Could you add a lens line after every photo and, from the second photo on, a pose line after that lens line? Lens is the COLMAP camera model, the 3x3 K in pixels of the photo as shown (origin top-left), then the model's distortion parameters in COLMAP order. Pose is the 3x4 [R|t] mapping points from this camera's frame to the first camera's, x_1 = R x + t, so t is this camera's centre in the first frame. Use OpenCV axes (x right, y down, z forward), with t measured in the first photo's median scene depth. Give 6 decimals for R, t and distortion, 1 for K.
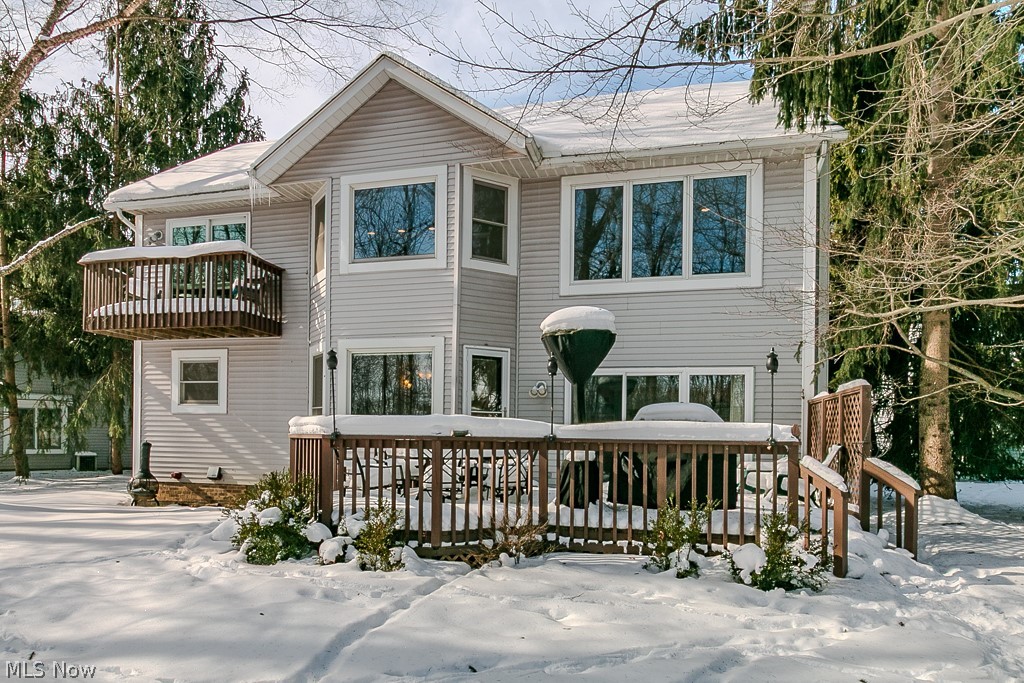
lens RADIAL K [[679.4, 0, 517.6], [0, 679.4, 417.1], [0, 0, 1]] dist [0.004843, -0.000052]
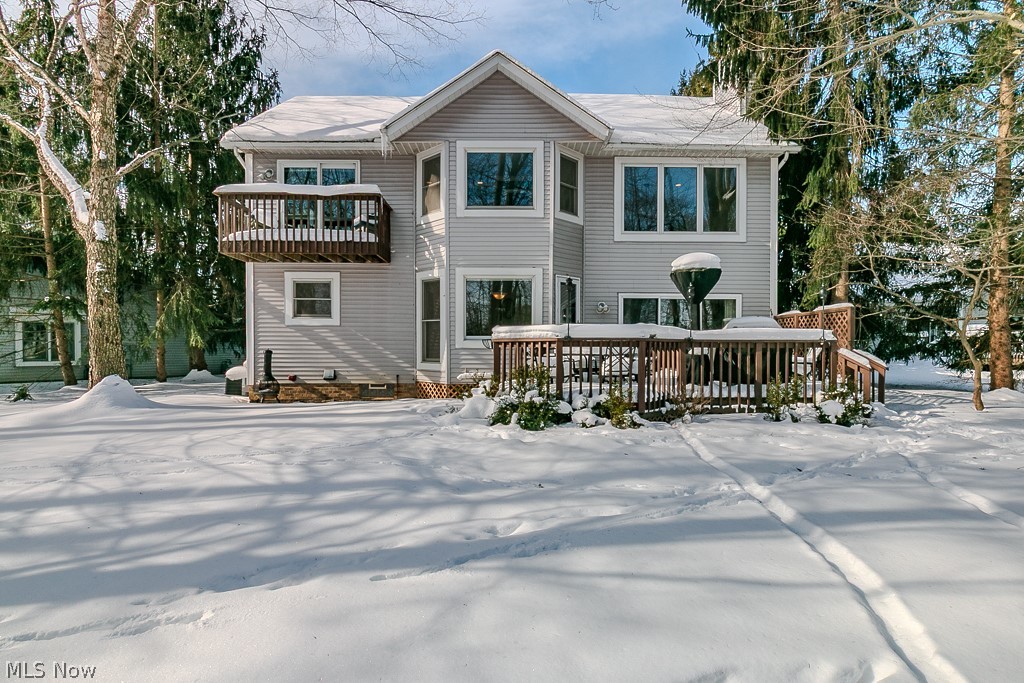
lens RADIAL K [[561.1, 0, 512.5], [0, 561.1, 340.7], [0, 0, 1]] dist [-0.002374, 0.000093]
pose [[0.955710, -0.008439, 0.294189, -0.478448], [0.004042, 0.999871, 0.015554, 0.008576], [-0.294283, -0.013676, 0.955621, -0.051904]]
